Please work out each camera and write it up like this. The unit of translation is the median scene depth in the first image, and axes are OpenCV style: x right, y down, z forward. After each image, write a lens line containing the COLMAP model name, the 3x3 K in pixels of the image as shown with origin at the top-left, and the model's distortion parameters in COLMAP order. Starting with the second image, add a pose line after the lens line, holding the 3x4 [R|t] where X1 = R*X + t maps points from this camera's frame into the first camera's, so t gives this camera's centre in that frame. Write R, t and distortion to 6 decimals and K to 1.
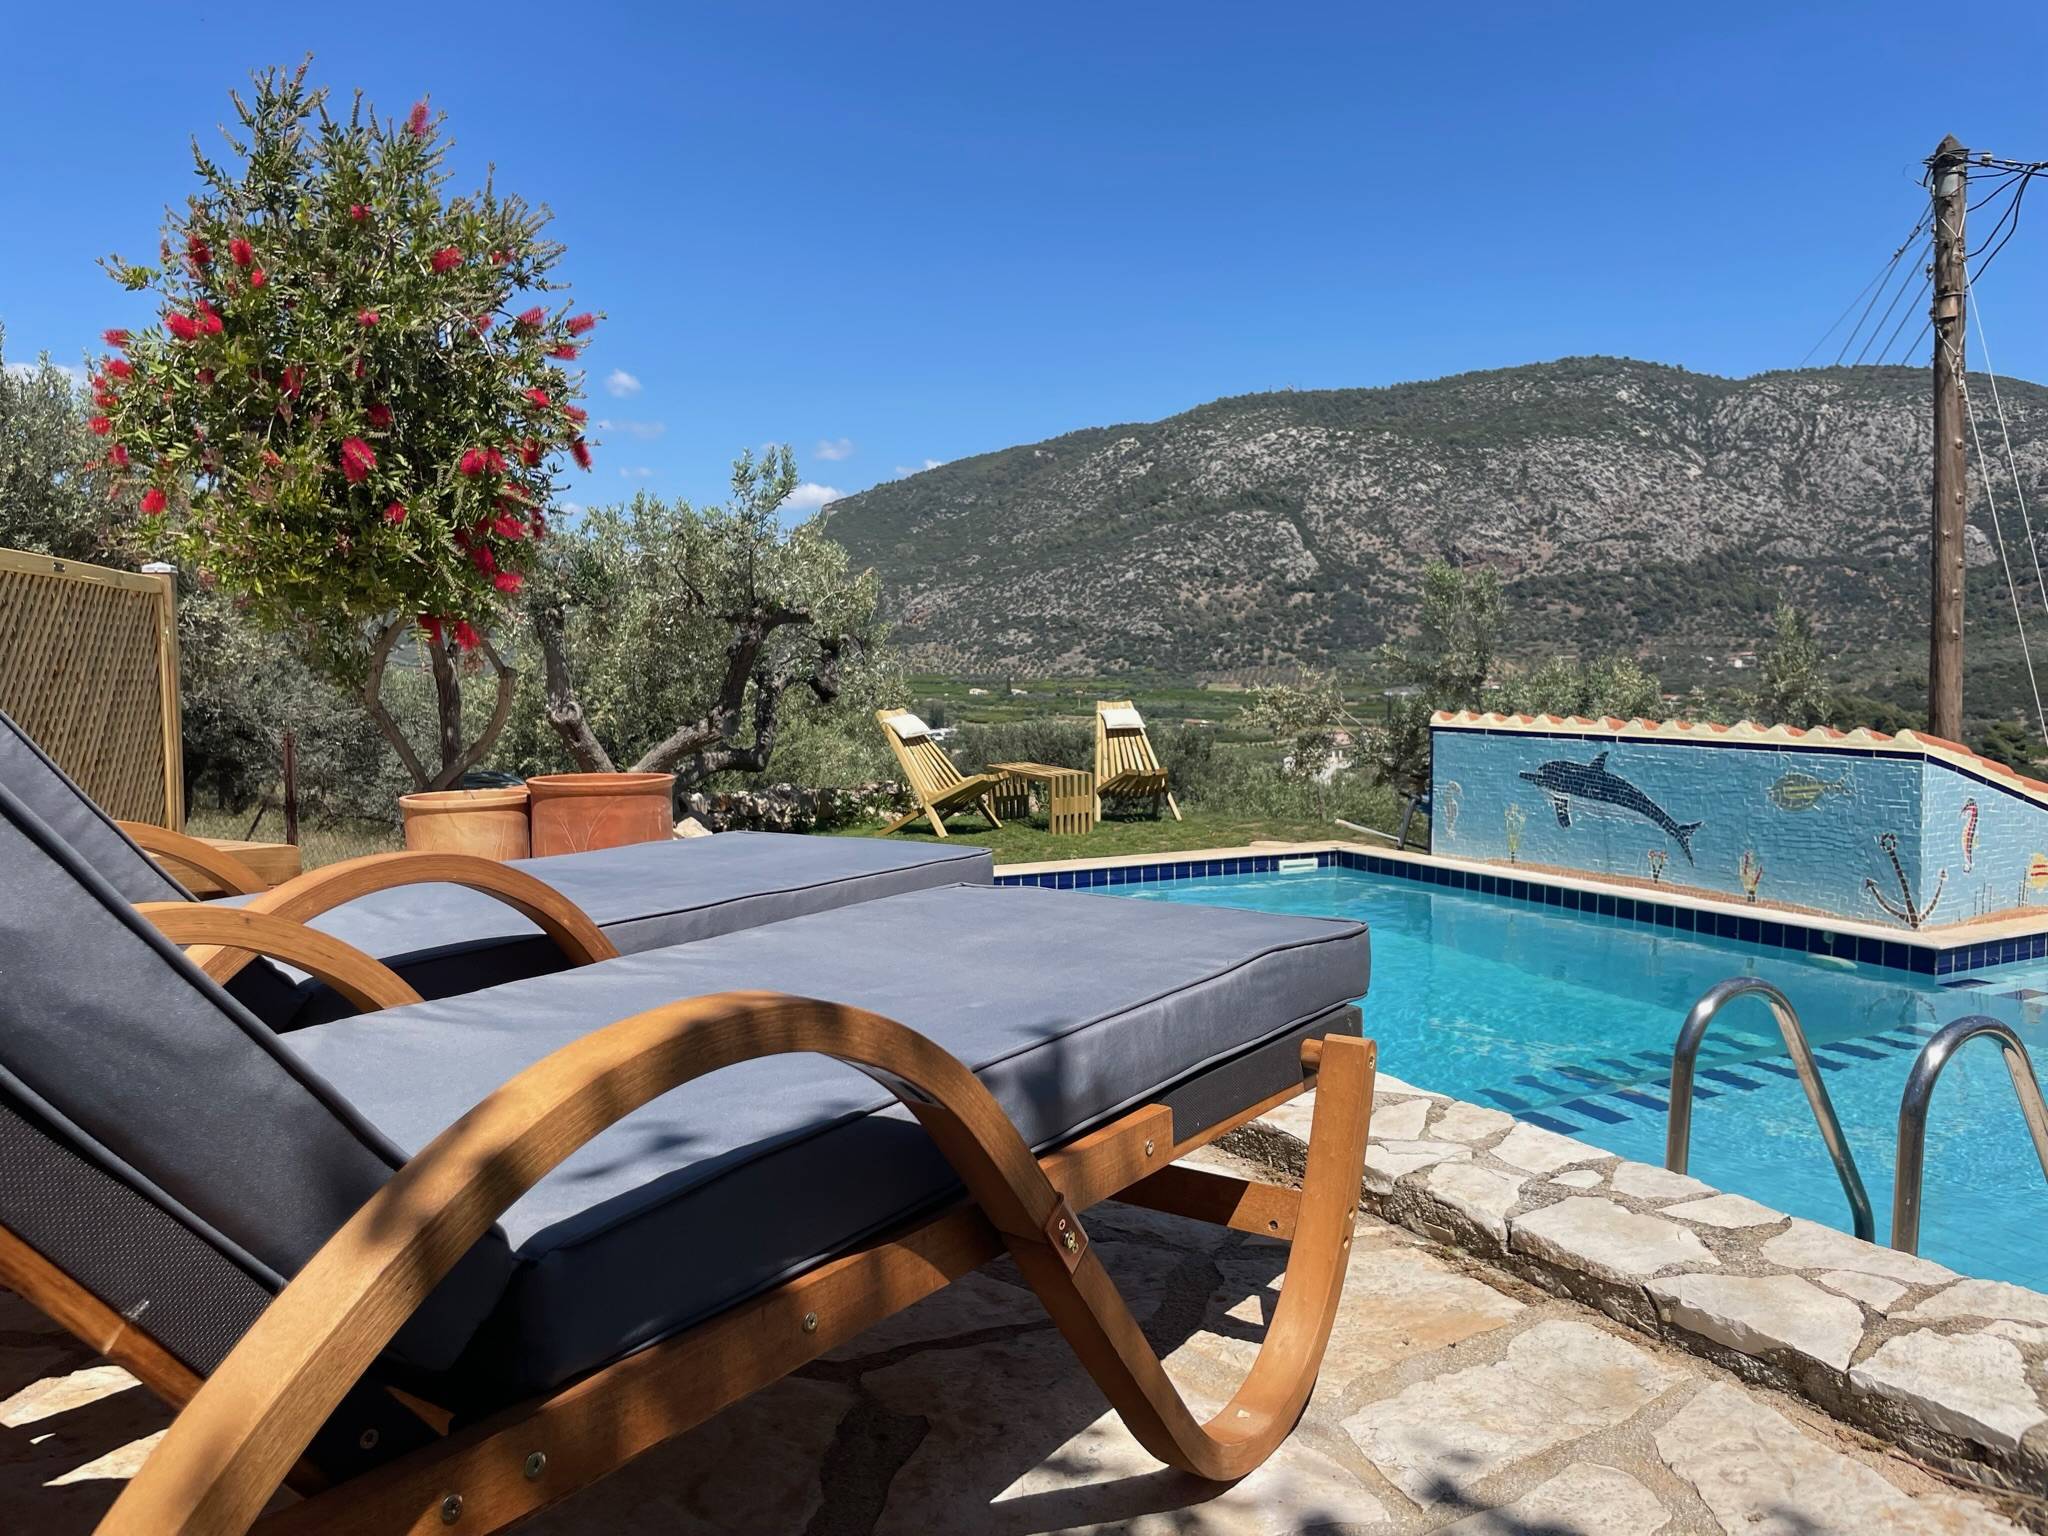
lens RADIAL K [[1578.3, 0, 1035.4], [0, 1578.3, 765.1], [0, 0, 1]] dist [0.091858, -0.132904]
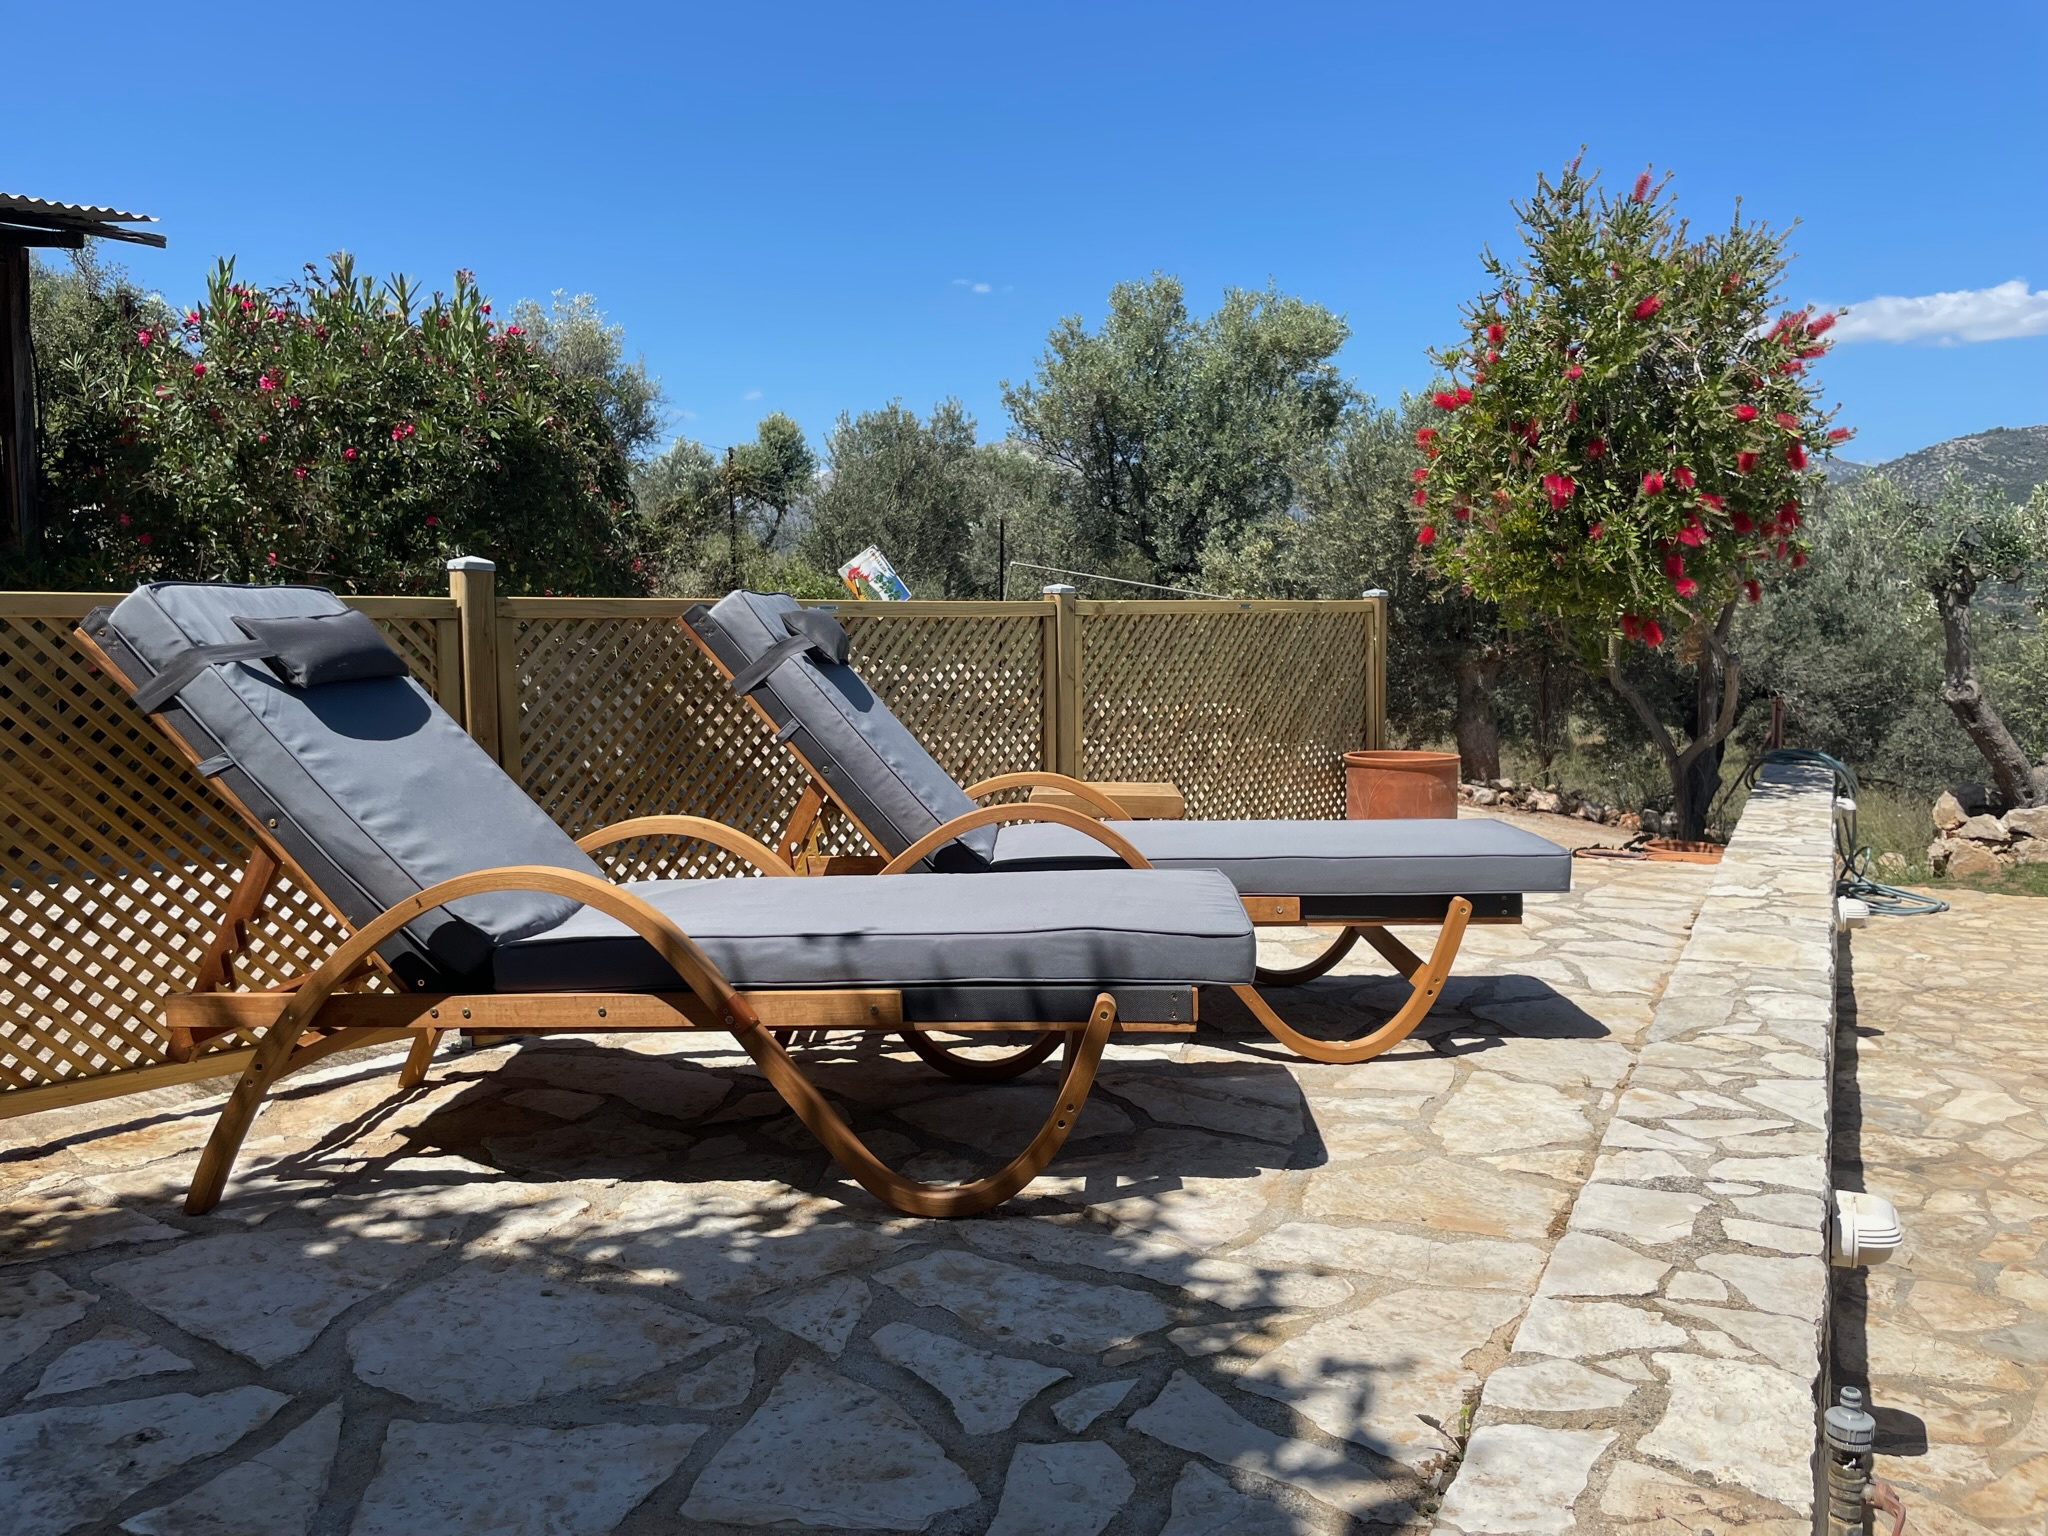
lens RADIAL K [[1578.3, 0, 1035.4], [0, 1578.3, 765.1], [0, 0, 1]] dist [0.091858, -0.132904]
pose [[0.565656, 0.068166, -0.821819, 0.348346], [-0.044350, 0.997650, 0.052224, -0.027024], [0.823448, 0.006907, 0.567350, -0.016920]]
